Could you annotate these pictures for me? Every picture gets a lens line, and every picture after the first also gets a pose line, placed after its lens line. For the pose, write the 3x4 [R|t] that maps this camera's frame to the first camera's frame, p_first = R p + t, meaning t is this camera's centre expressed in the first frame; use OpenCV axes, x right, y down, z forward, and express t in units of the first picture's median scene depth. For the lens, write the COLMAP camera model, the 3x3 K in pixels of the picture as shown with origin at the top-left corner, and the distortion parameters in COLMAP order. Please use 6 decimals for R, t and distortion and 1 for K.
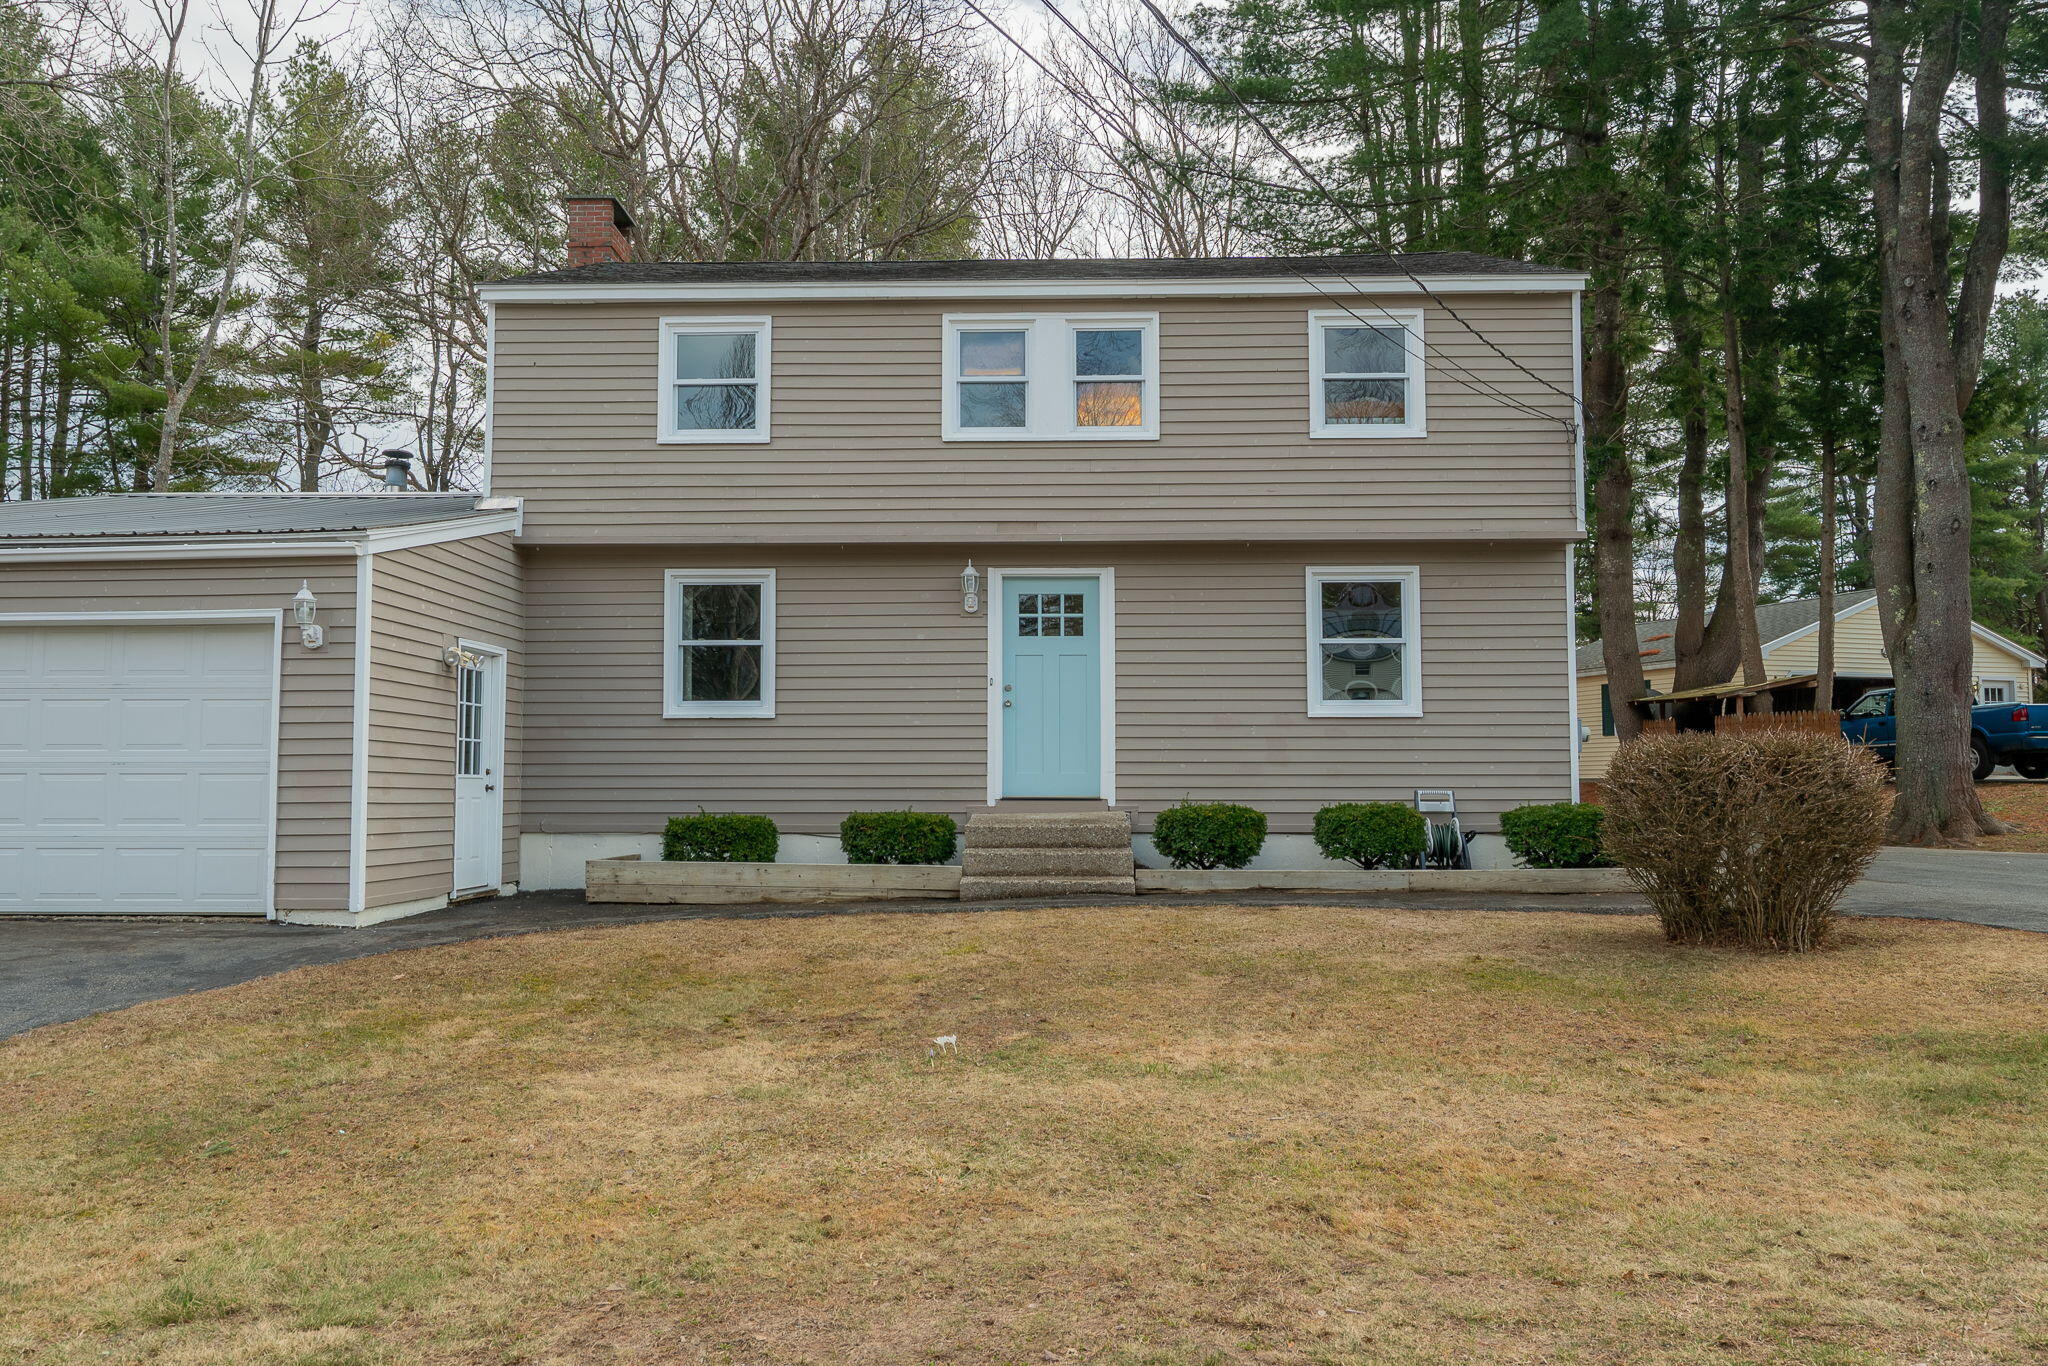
lens RADIAL K [[1432.7, 0, 1018.1], [0, 1432.7, 693.9], [0, 0, 1]] dist [-0.008977, 0.001922]
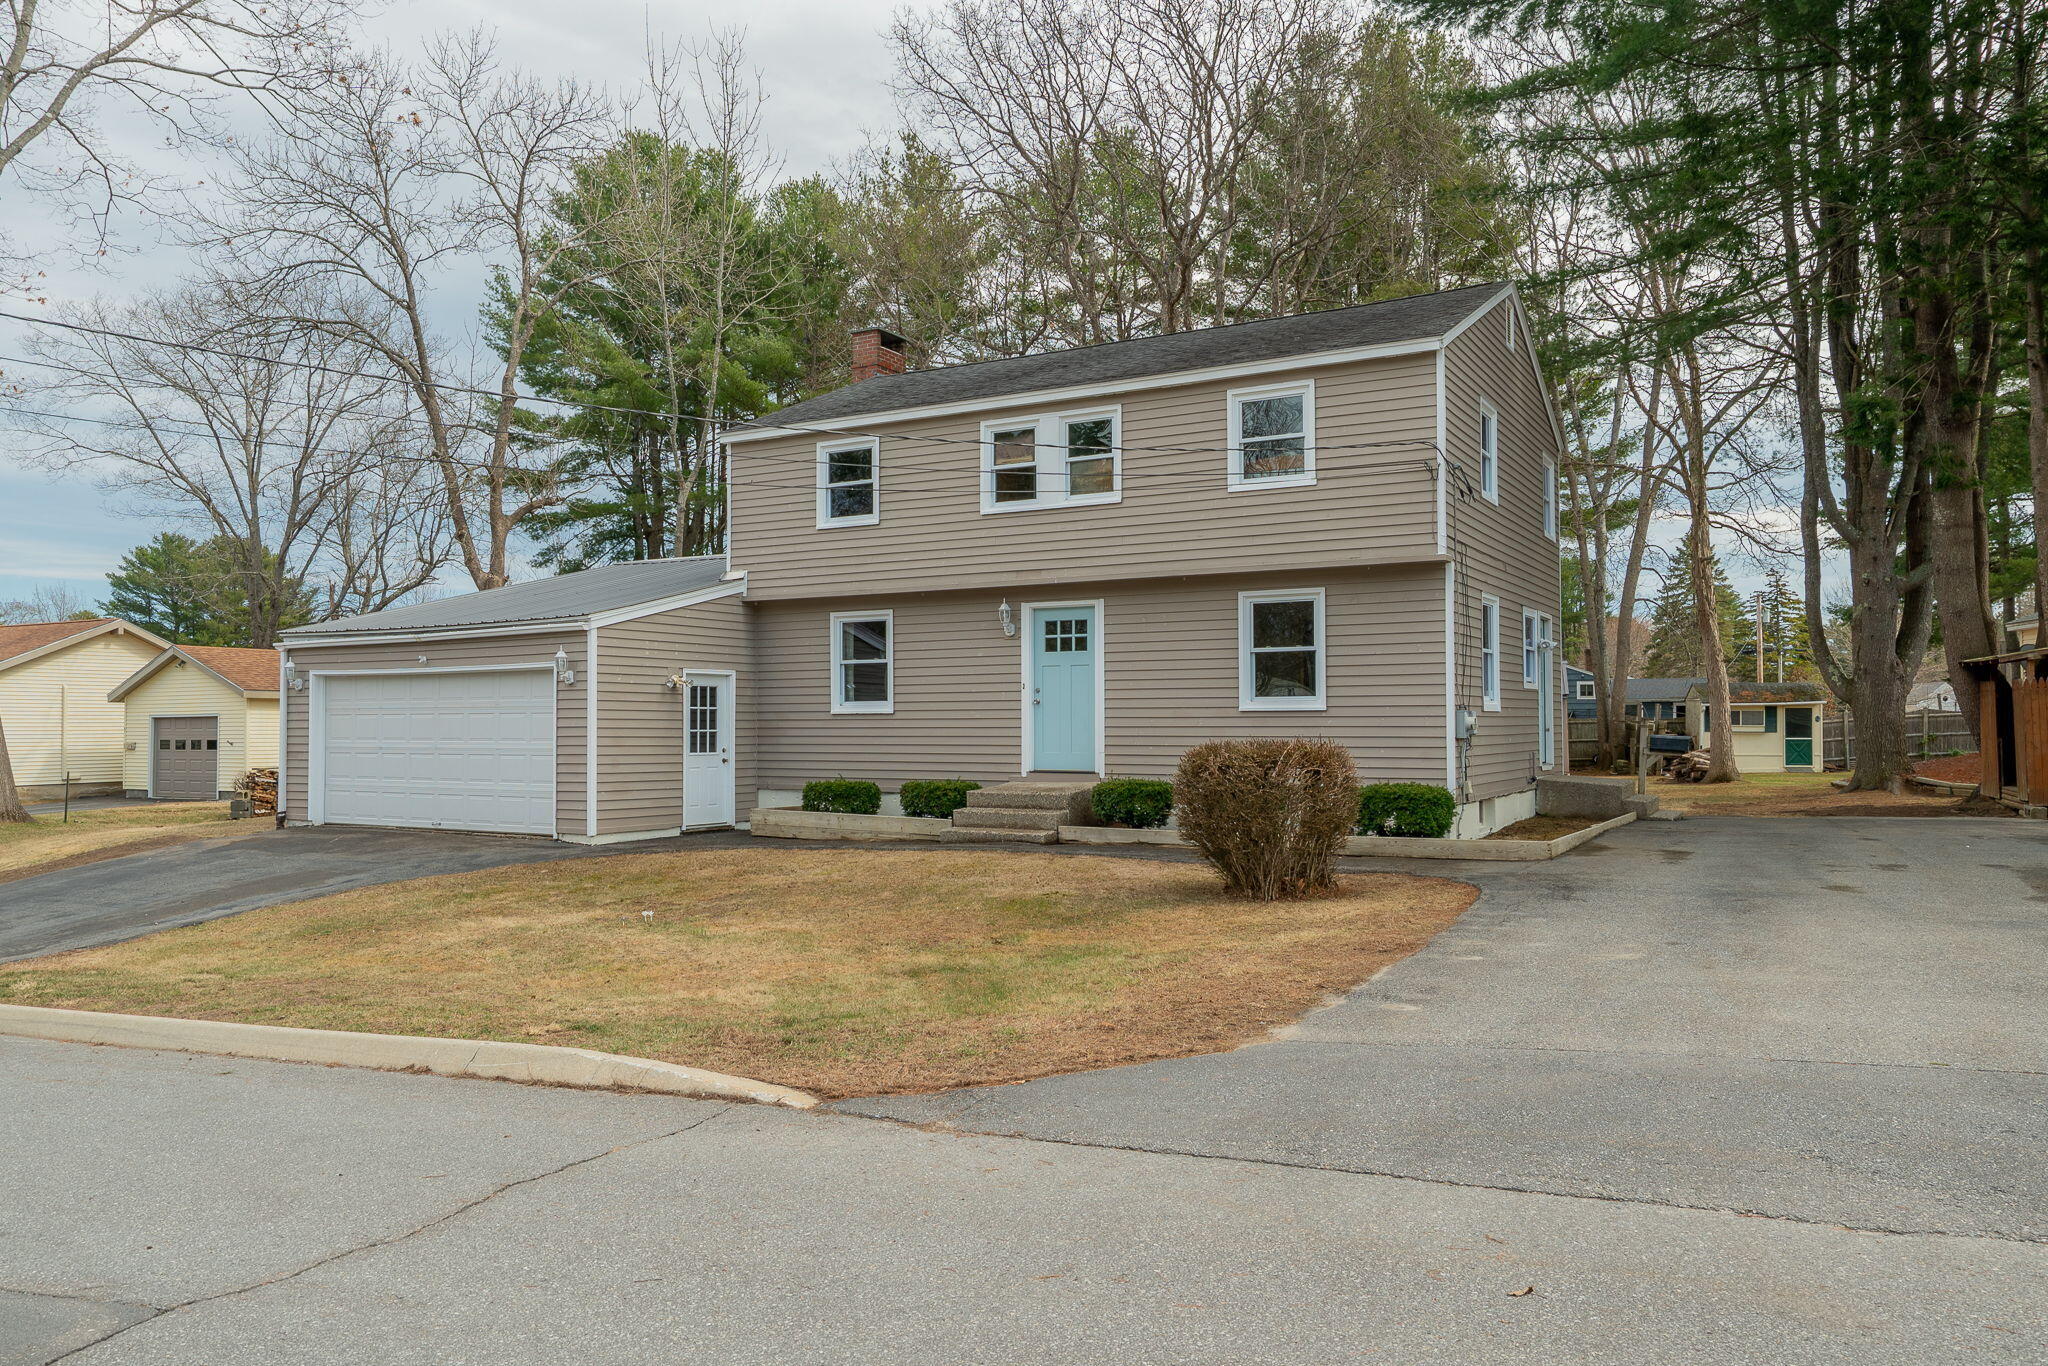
lens RADIAL K [[1432.7, 0, 1016.9], [0, 1432.7, 689.8], [0, 0, 1]] dist [-0.008977, 0.001922]
pose [[0.878715, -0.013597, -0.477152, 0.637865], [0.031919, 0.999031, 0.030313, -0.047452], [0.476278, -0.041867, 0.878298, -0.211680]]
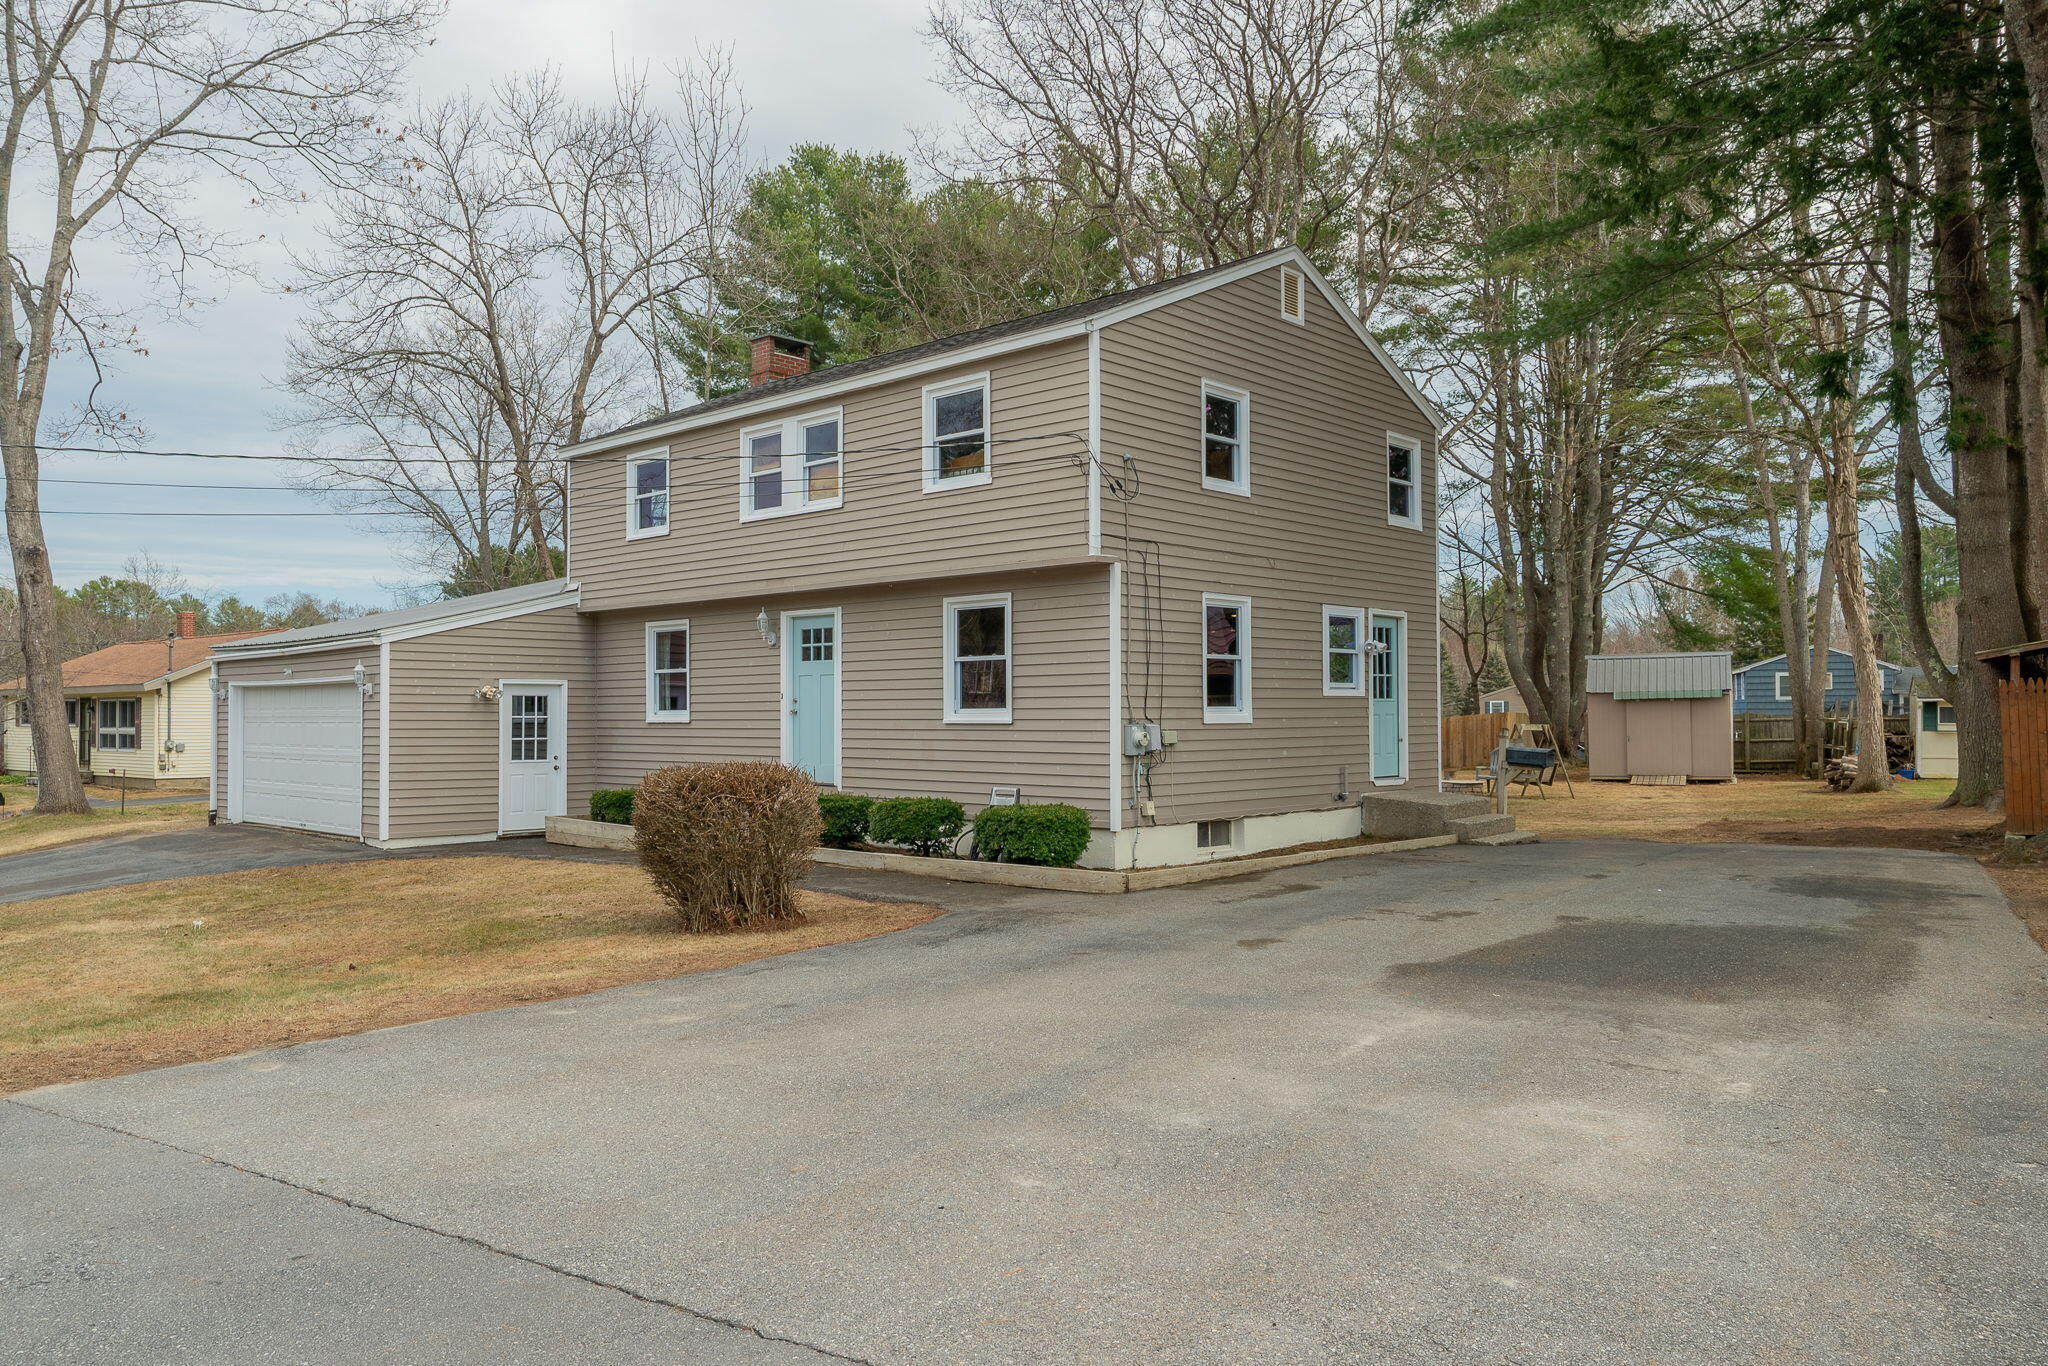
lens RADIAL K [[1432.7, 0, 1014.9], [0, 1432.7, 696.9], [0, 0, 1]] dist [-0.008977, 0.001922]
pose [[0.748708, -0.010331, -0.662819, 1.052574], [0.043689, 0.998474, 0.033787, -0.044419], [0.661458, -0.054254, 0.748017, 0.136058]]
